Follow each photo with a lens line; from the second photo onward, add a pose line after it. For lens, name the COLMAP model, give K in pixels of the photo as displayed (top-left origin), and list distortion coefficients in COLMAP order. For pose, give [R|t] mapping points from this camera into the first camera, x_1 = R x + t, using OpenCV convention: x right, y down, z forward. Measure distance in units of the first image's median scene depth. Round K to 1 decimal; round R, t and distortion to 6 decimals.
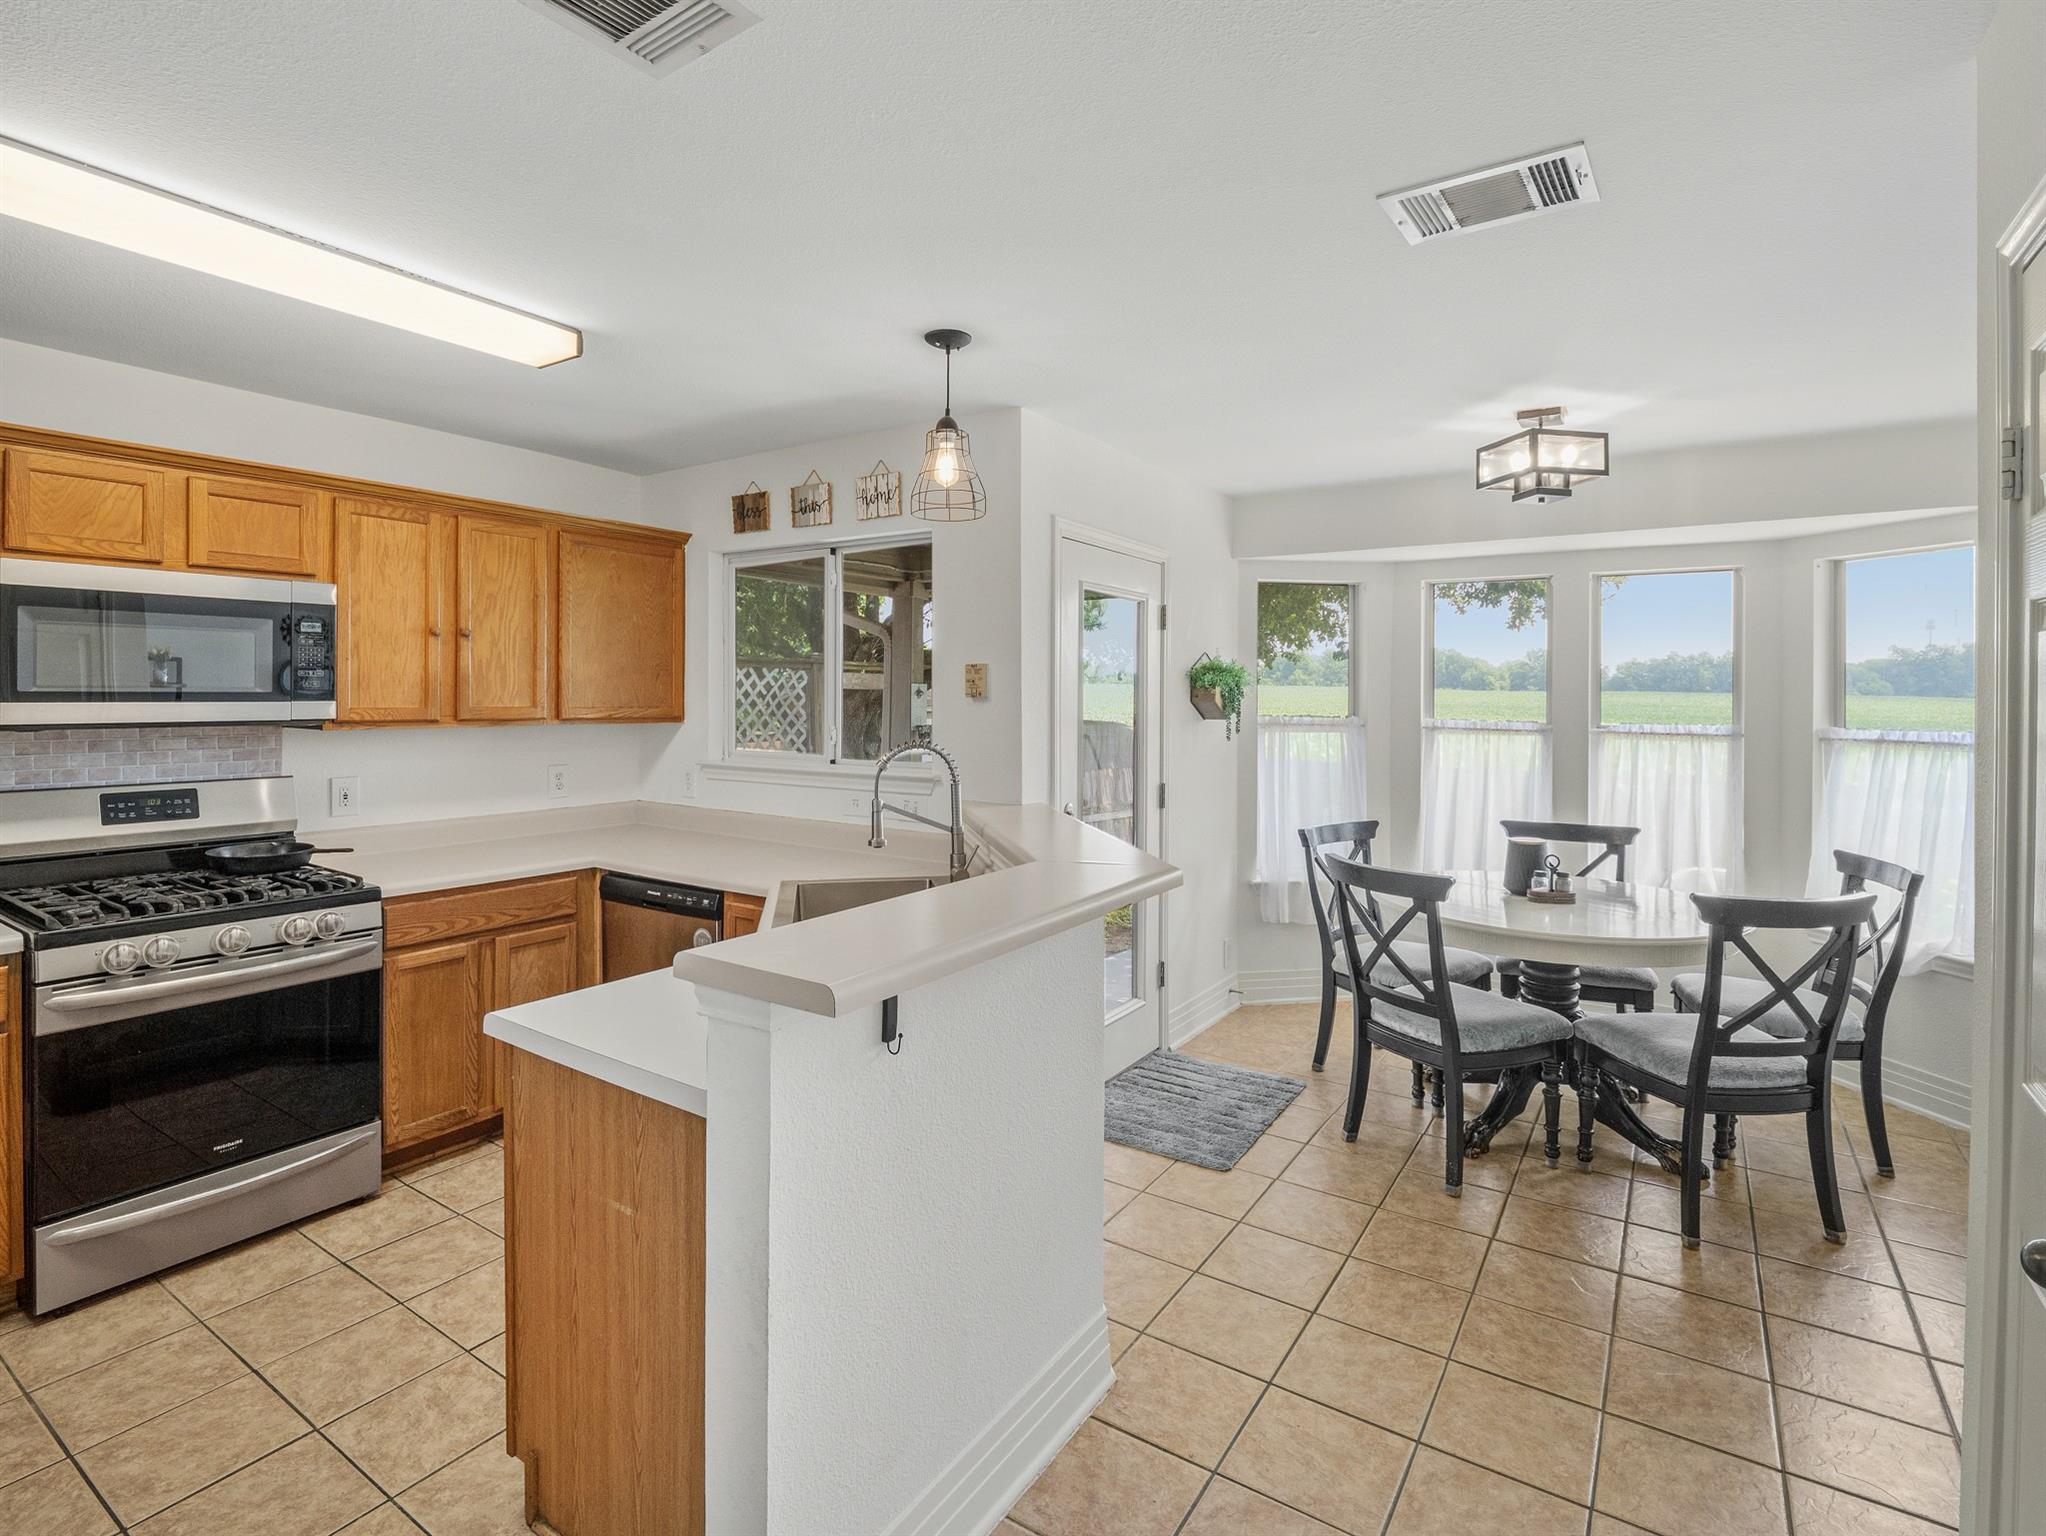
lens RADIAL K [[1017.2, 0, 974.3], [0, 1017.2, 790.0], [0, 0, 1]] dist [-0.007674, -0.000185]
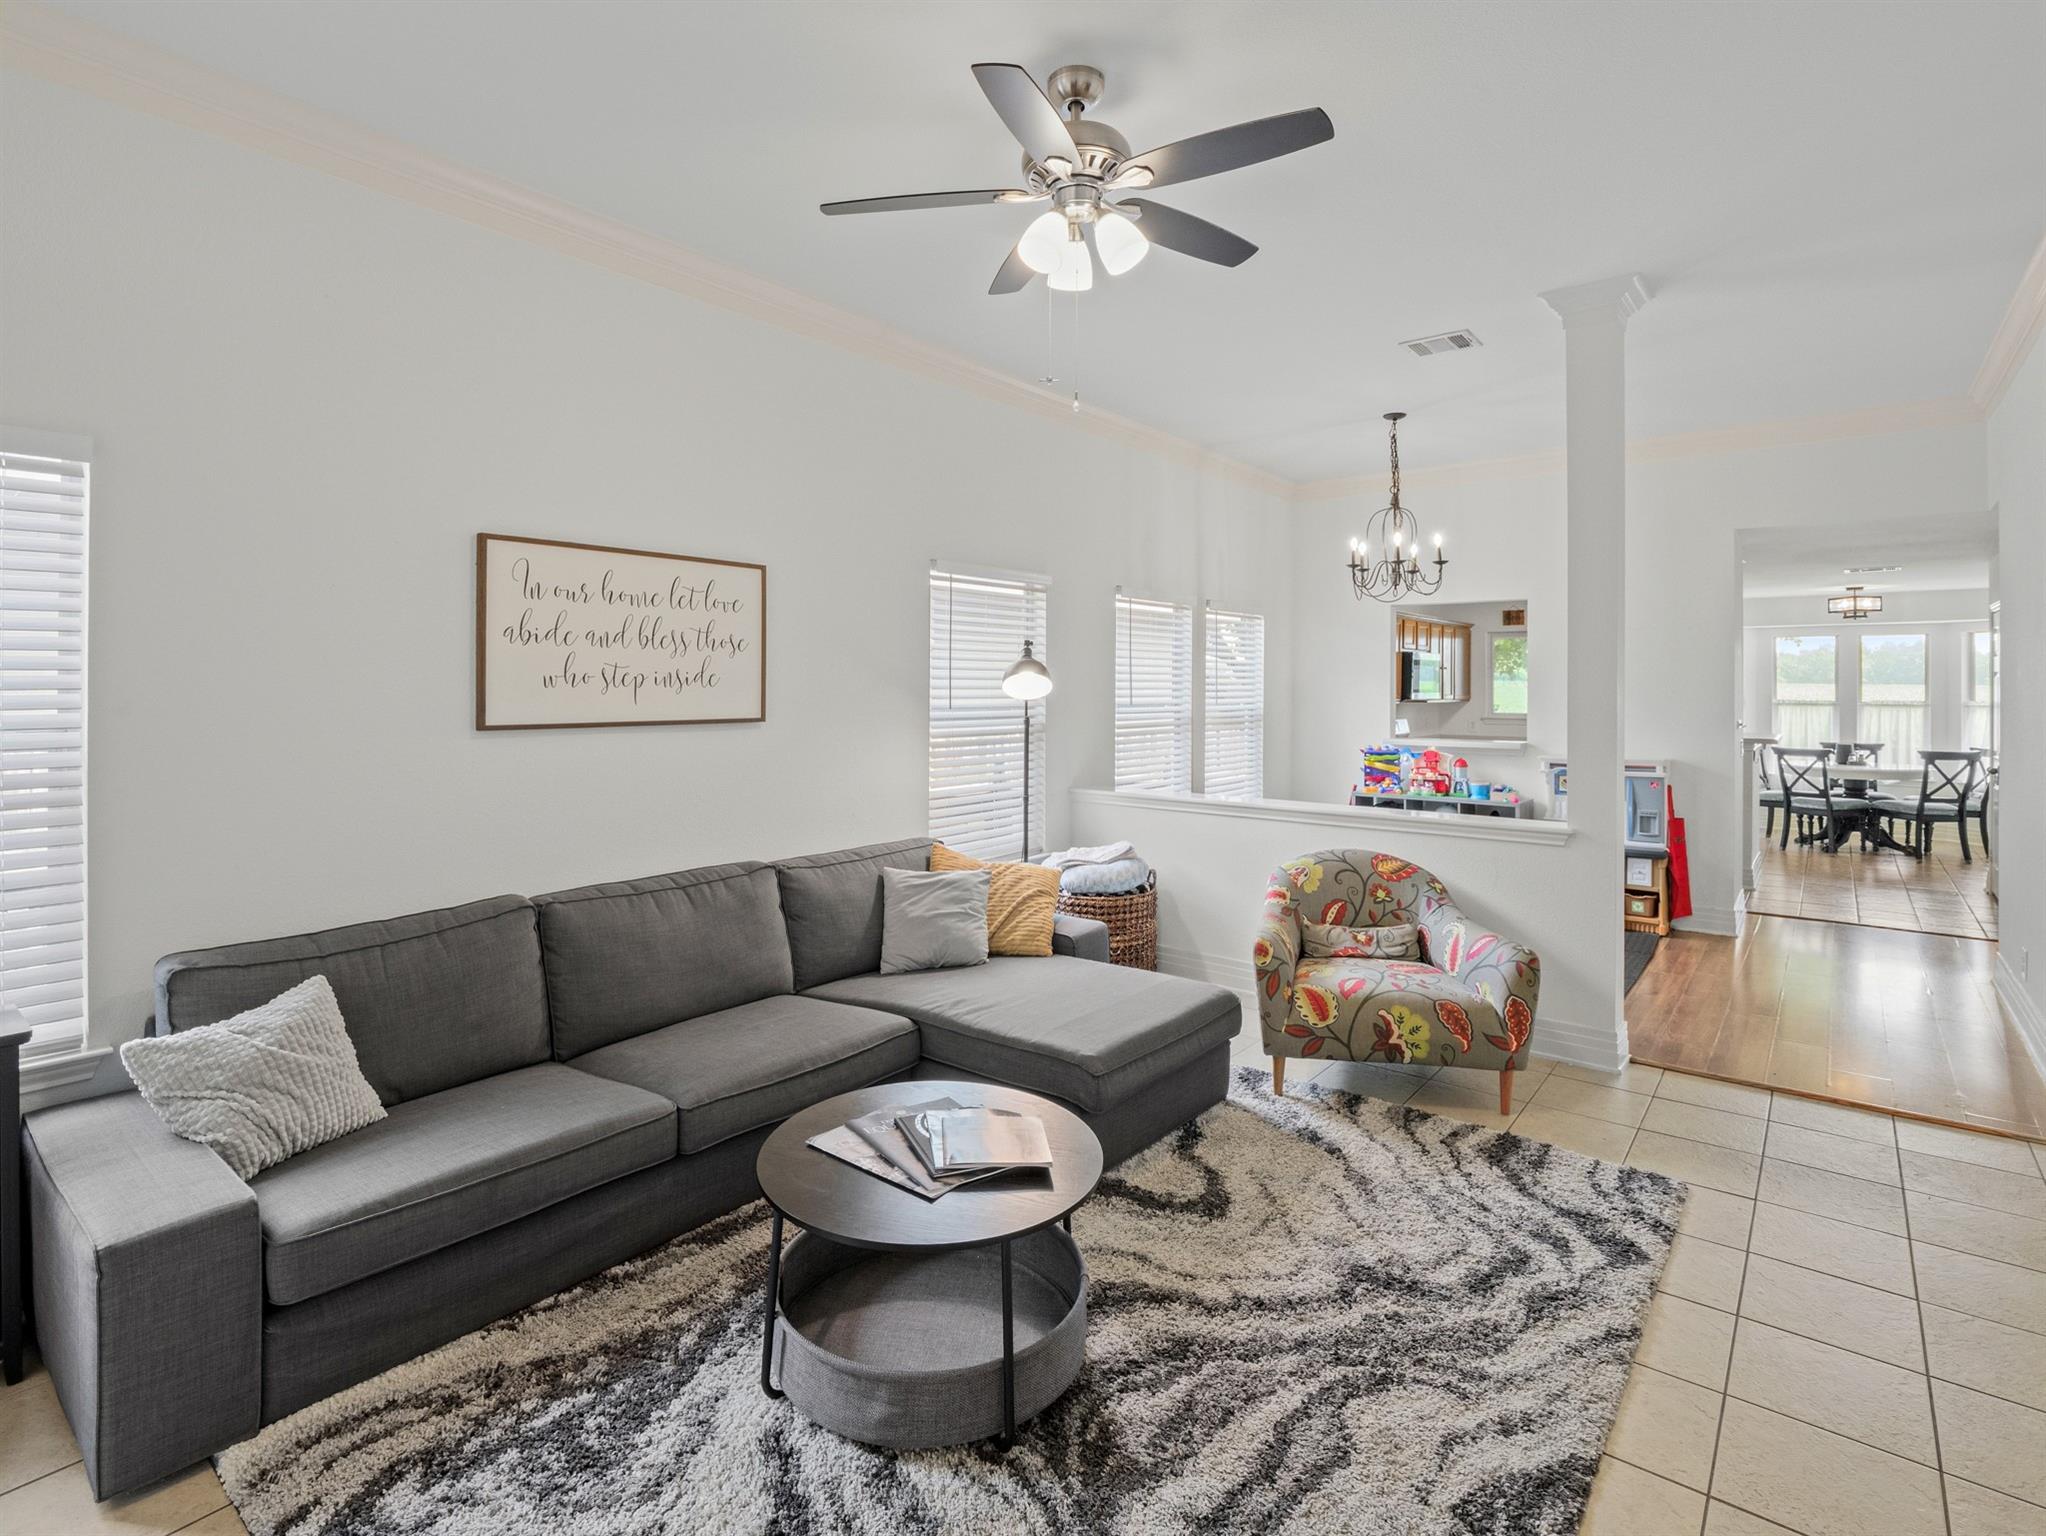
lens RADIAL K [[1017.2, 0, 1015.5], [0, 1017.2, 767.4], [0, 0, 1]] dist [-0.007674, -0.000185]
pose [[0.997228, 0.000055, -0.074411, -1.566696], [-0.001400, 0.999837, -0.018023, 0.179977], [0.074397, 0.018077, 0.997065, -1.977376]]
